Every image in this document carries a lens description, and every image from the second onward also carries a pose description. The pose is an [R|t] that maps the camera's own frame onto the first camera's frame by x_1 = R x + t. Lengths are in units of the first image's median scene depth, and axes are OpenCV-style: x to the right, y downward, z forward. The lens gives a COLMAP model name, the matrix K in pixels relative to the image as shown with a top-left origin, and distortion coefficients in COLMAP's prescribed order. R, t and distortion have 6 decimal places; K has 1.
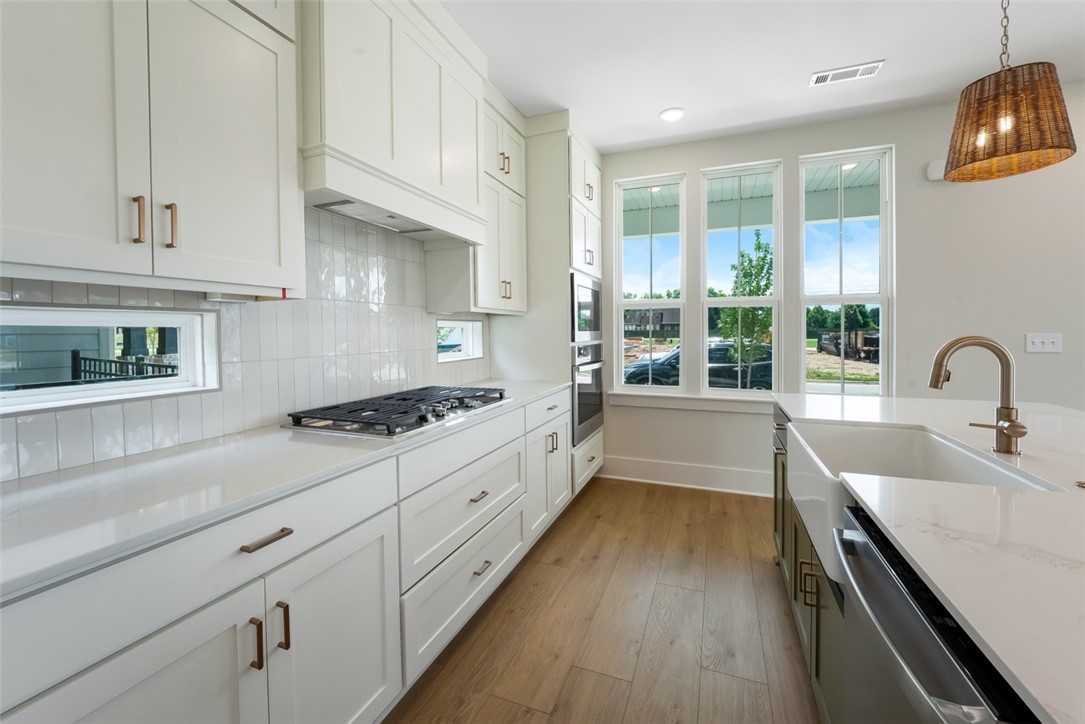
lens RADIAL K [[444.3, 0, 537.0], [0, 444.3, 339.2], [0, 0, 1]] dist [-0.003060, 0.000435]
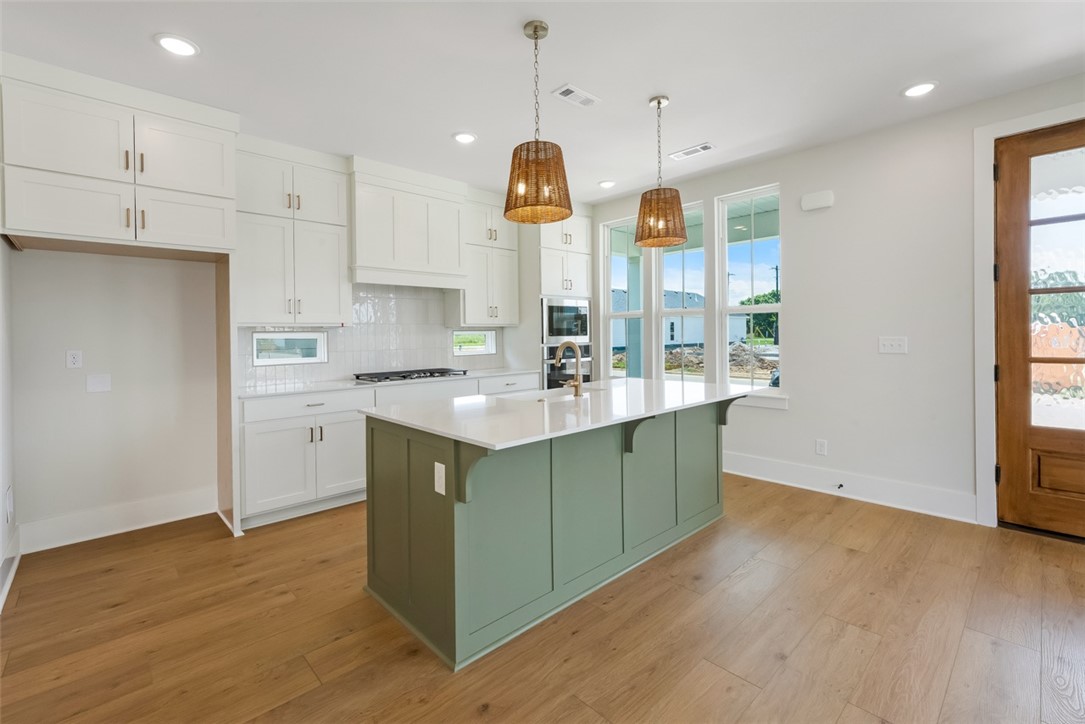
lens RADIAL K [[475.2, 0, 540.4], [0, 475.2, 335.4], [0, 0, 1]] dist [0.003343, 0.000069]
pose [[0.908822, -0.006218, -0.417137, 0.911218], [0.002689, 0.999955, -0.009046, -0.008586], [0.417175, 0.007099, 0.908799, -0.576948]]
